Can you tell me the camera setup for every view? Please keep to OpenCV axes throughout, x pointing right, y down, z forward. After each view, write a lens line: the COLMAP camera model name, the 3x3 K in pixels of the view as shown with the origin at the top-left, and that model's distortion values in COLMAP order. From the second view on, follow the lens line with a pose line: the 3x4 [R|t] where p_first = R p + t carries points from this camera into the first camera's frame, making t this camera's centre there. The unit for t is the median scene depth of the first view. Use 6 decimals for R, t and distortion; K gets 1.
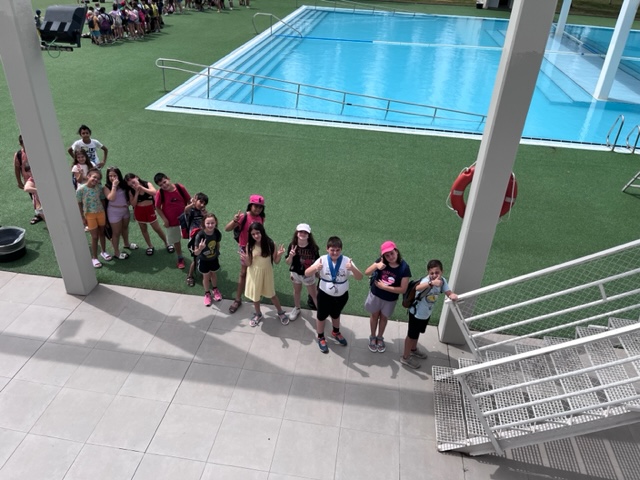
lens RADIAL K [[498.6, 0, 320.0], [0, 498.6, 240.0], [0, 0, 1]] dist [0.055447, -0.102833]
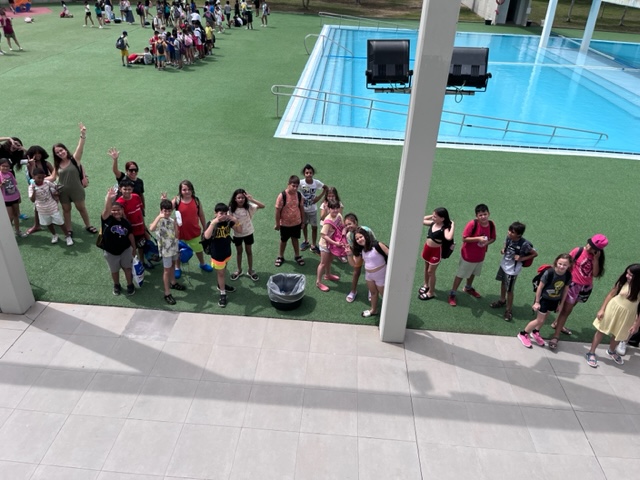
lens RADIAL K [[484.1, 0, 319.2], [0, 484.1, 248.8], [0, 0, 1]] dist [0.057520, -0.091328]
pose [[0.997046, -0.043434, 0.063346, -0.406362], [0.043439, 0.999055, 0.001295, -0.047023], [-0.063342, 0.001460, 0.997991, 0.045168]]
